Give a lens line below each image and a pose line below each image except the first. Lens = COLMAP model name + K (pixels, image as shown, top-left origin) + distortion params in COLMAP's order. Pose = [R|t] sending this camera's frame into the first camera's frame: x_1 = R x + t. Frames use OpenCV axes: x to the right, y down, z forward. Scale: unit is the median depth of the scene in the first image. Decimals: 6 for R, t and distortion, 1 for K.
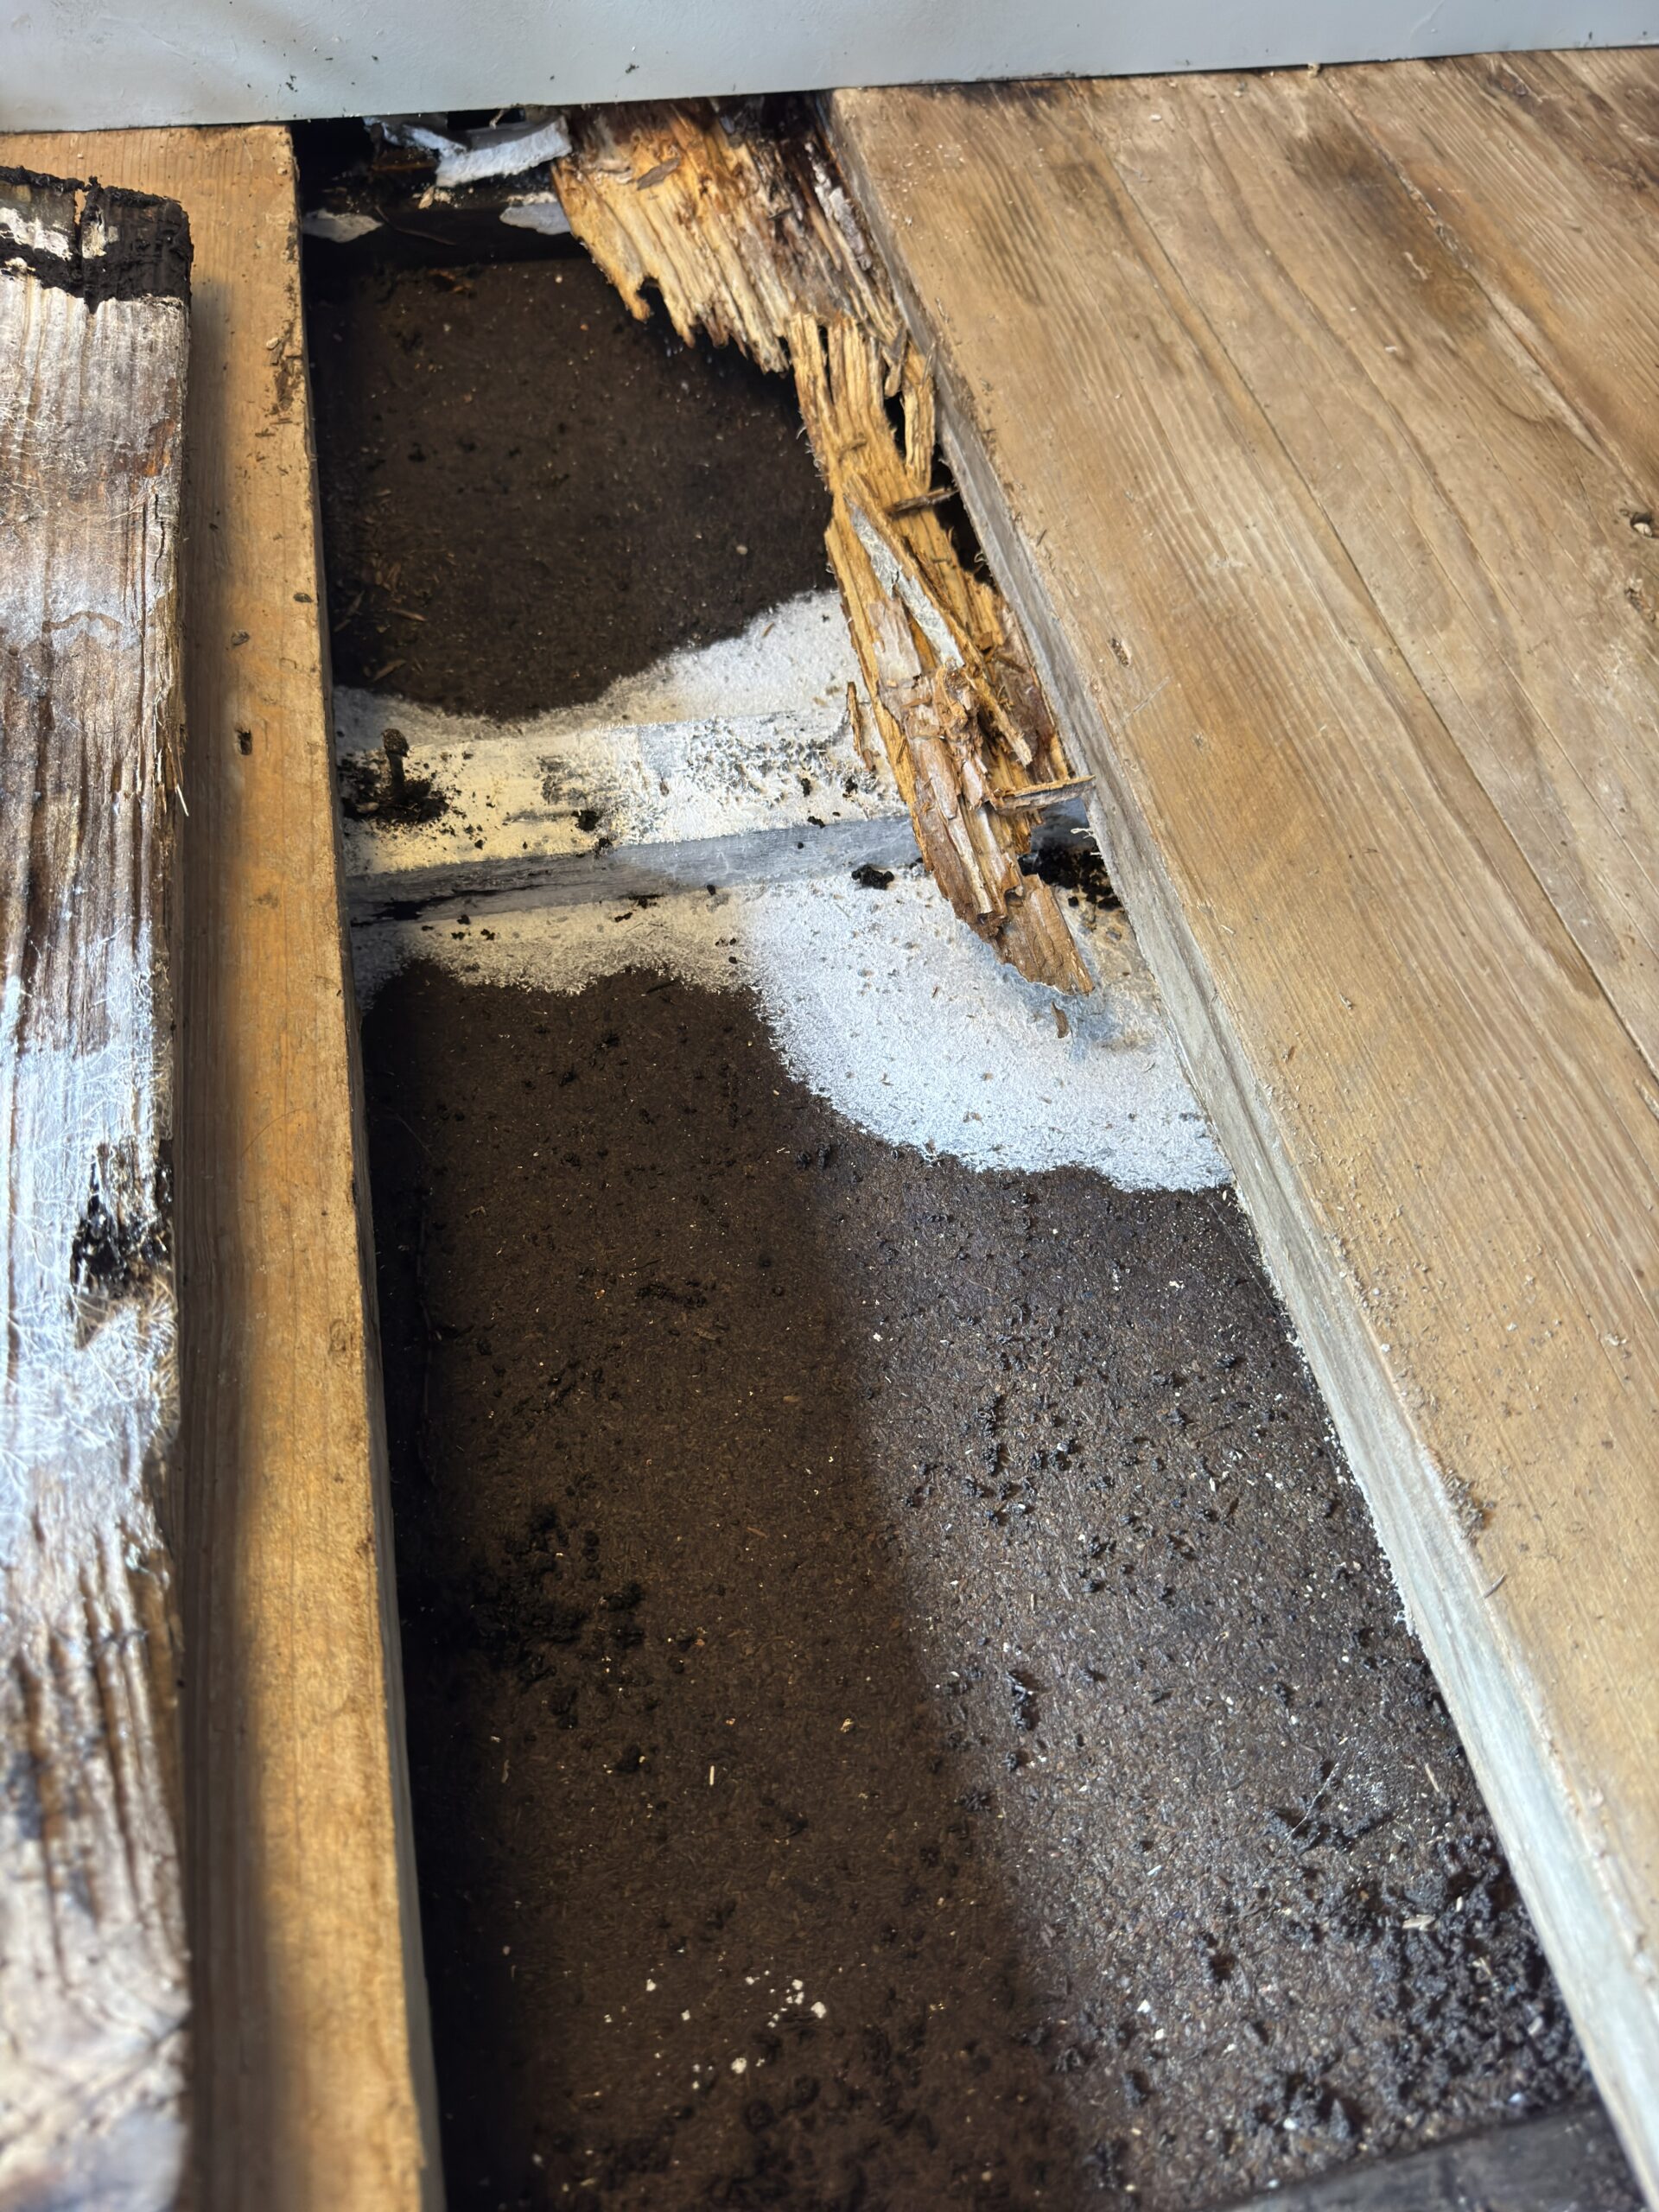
lens RADIAL K [[1576.0, 0, 895.2], [0, 1576.0, 1068.9], [0, 0, 1]] dist [0.067679, -0.073544]
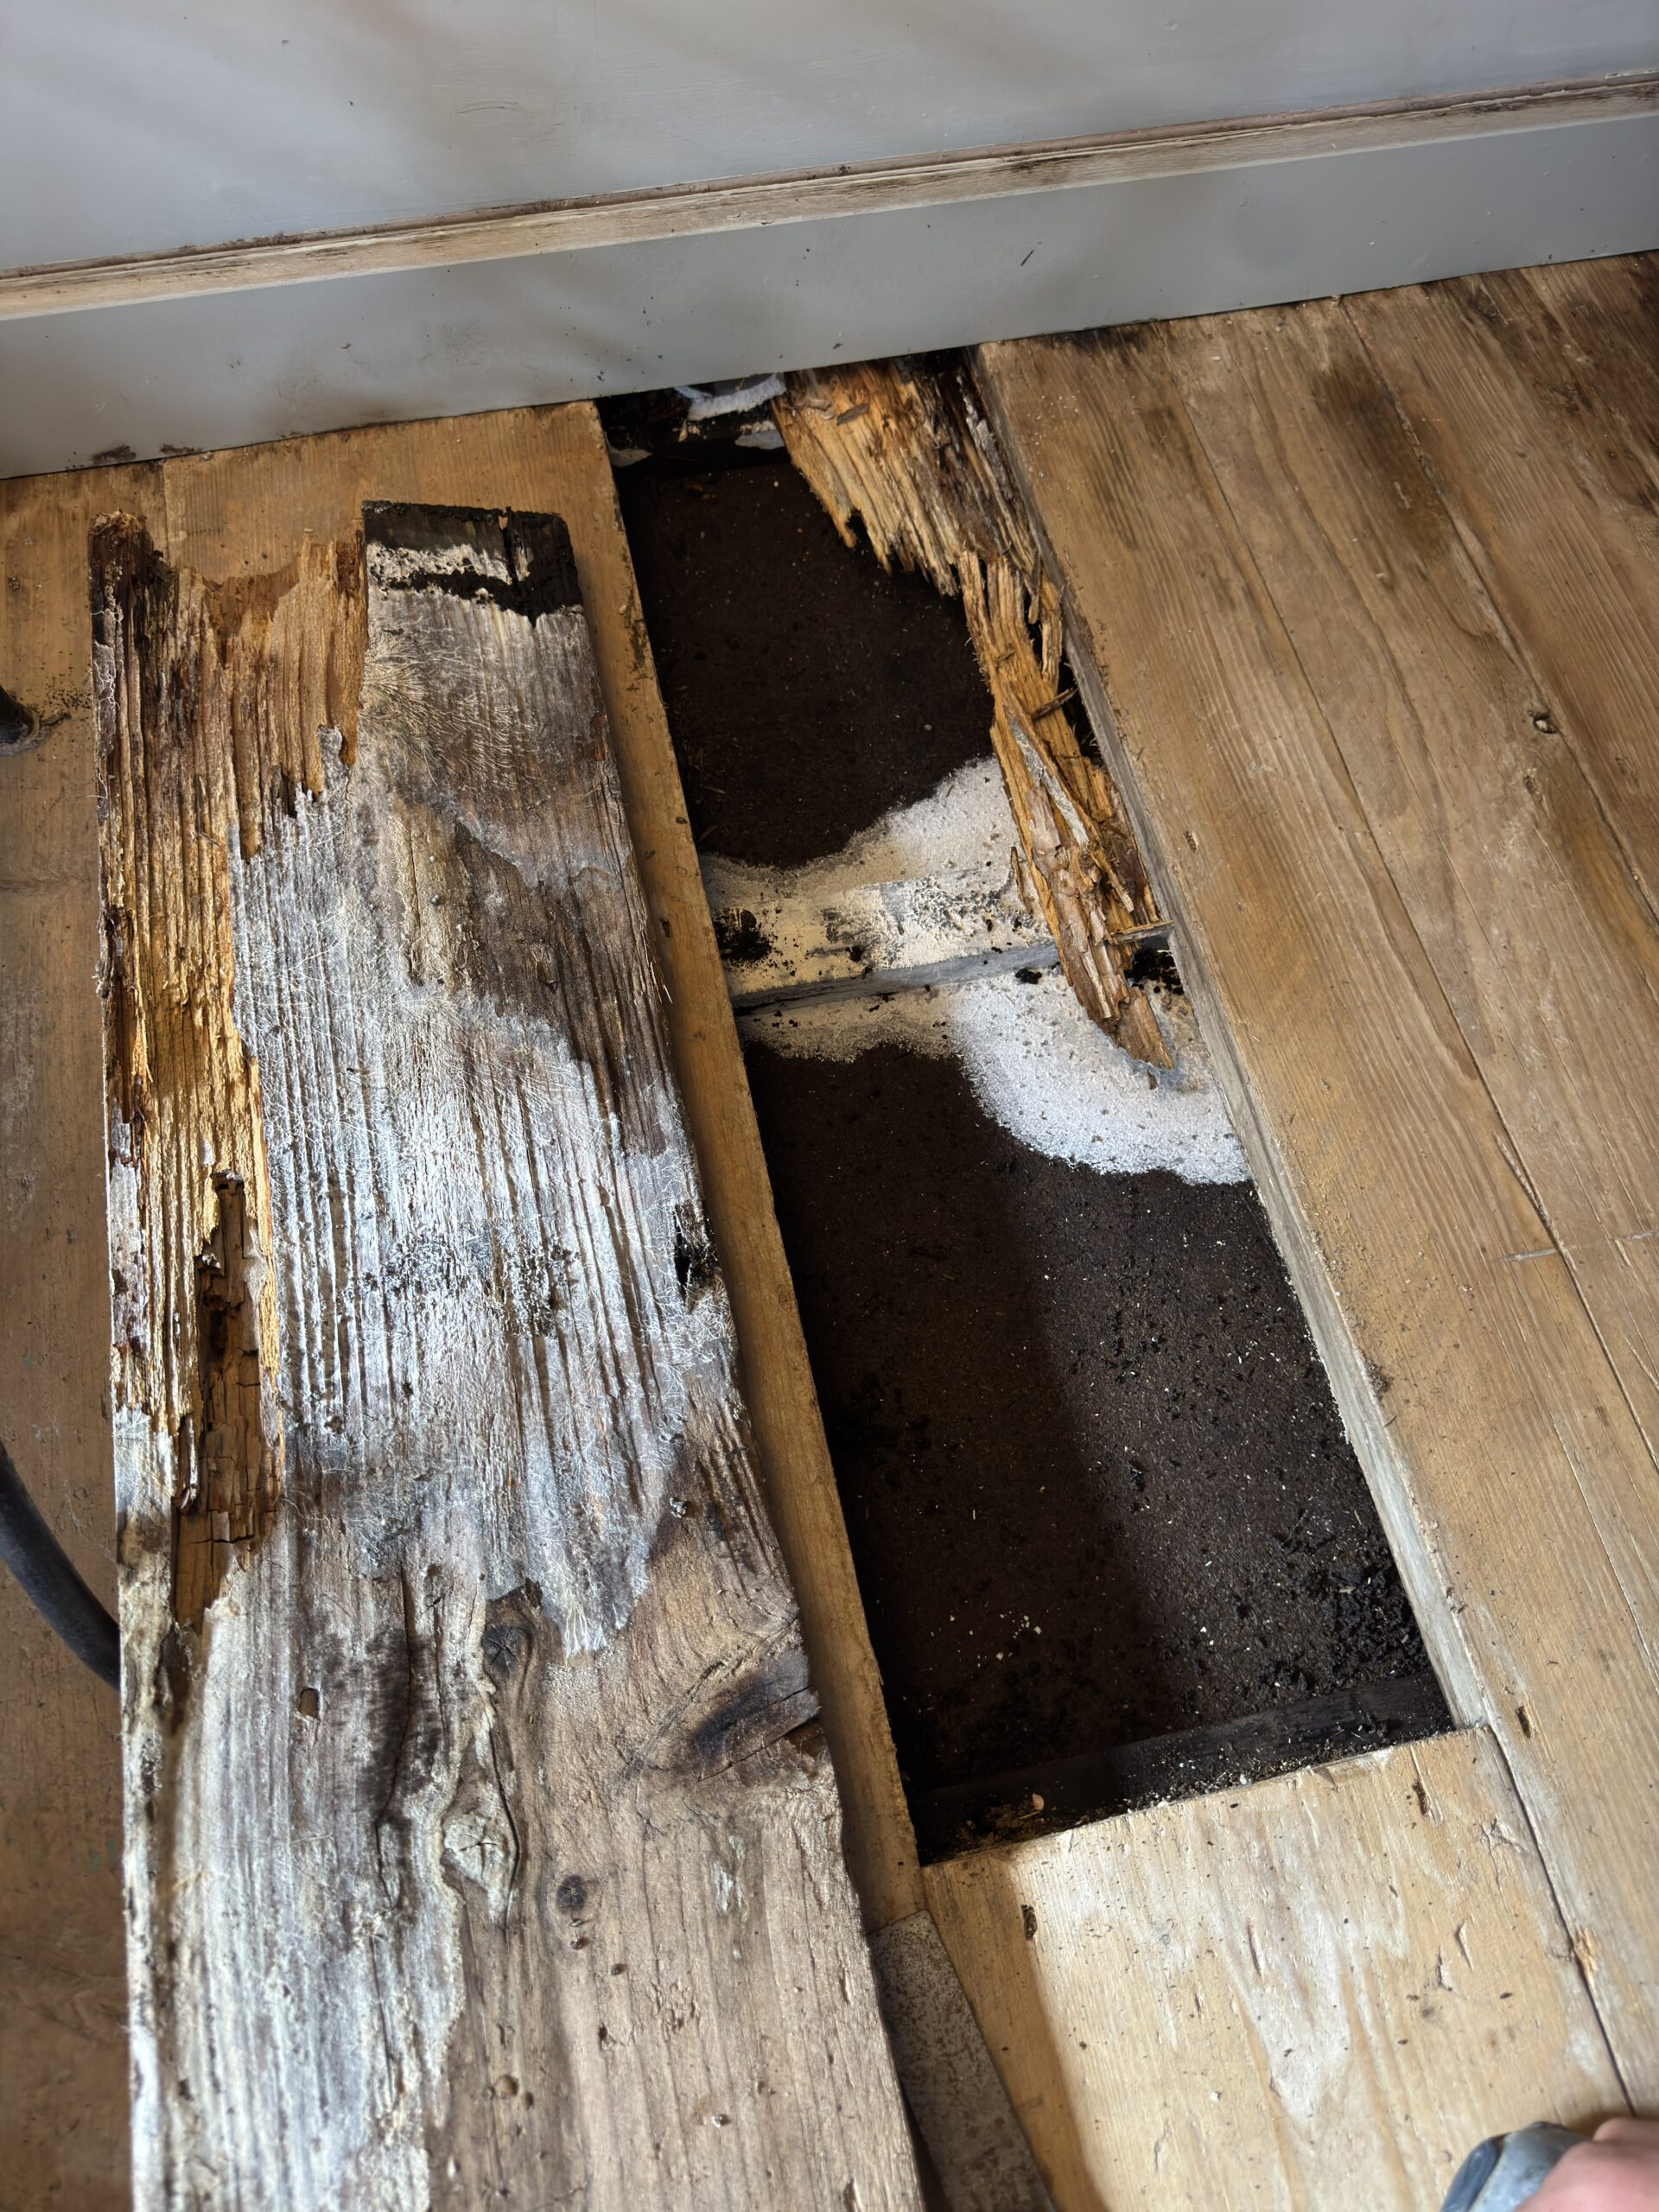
lens RADIAL K [[1532.0, 0, 923.4], [0, 1532.0, 1101.1], [0, 0, 1]] dist [0.149302, -0.227771]
pose [[0.999970, -0.007128, 0.002892, -0.131149], [0.006655, 0.990225, 0.139318, -0.223874], [-0.003857, -0.139295, 0.990243, -0.556242]]
